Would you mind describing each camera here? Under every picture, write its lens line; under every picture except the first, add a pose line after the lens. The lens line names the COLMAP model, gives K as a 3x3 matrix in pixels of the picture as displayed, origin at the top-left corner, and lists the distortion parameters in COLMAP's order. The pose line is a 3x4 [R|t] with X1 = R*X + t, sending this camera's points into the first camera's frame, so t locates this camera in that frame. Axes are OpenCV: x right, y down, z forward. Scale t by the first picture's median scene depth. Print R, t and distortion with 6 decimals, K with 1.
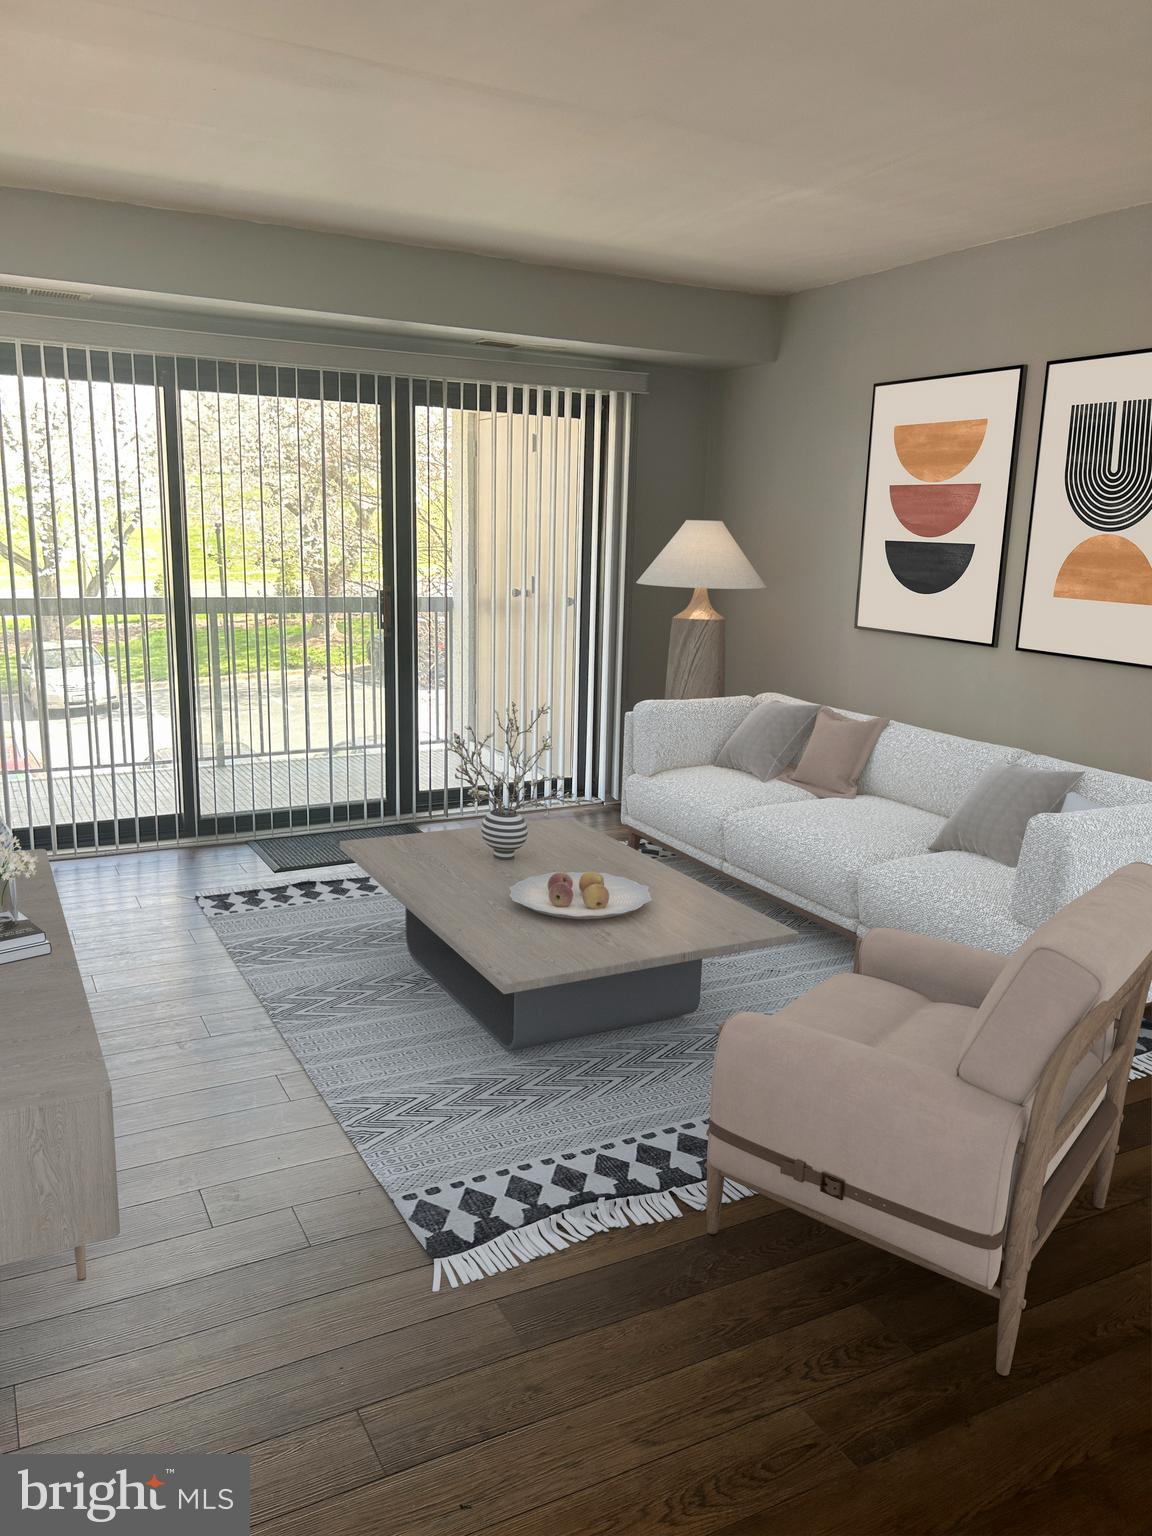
lens RADIAL K [[1158.6, 0, 571.8], [0, 1158.6, 761.1], [0, 0, 1]] dist [0.048367, -0.051169]
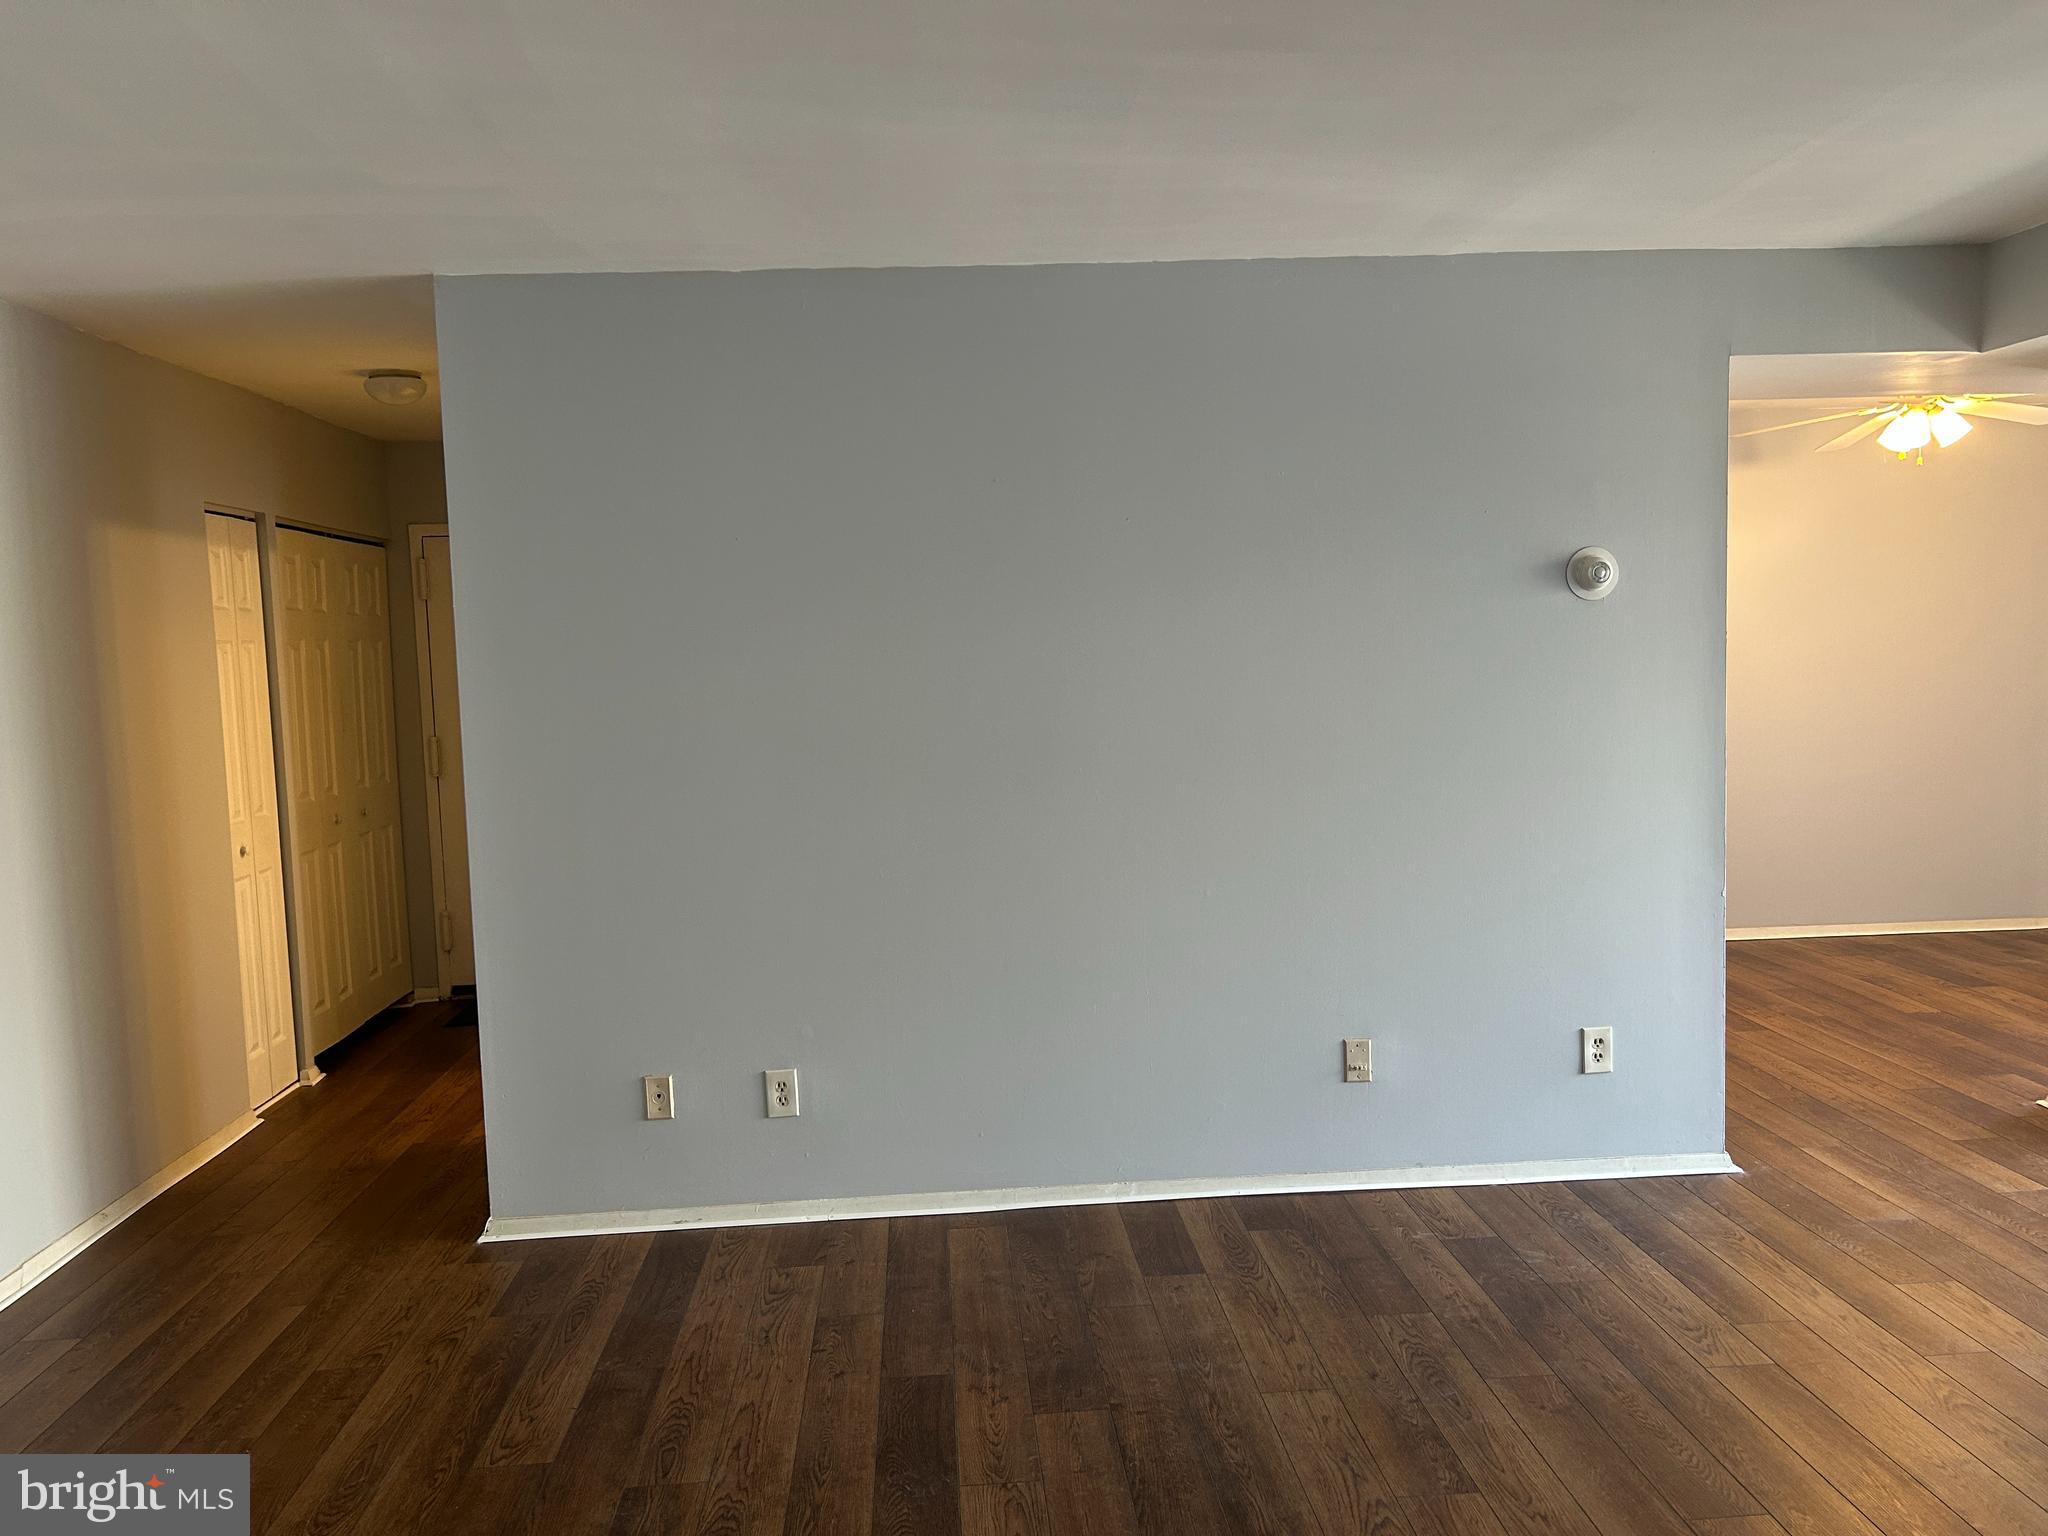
lens RADIAL K [[1544.9, 0, 1021.7], [0, 1544.9, 776.9], [0, 0, 1]] dist [0.048367, -0.051169]
pose [[-0.402566, 0.068412, -0.912831, 0.544314], [-0.163274, 0.975846, 0.145140, -0.139238], [0.900712, 0.207470, -0.381673, 0.677608]]
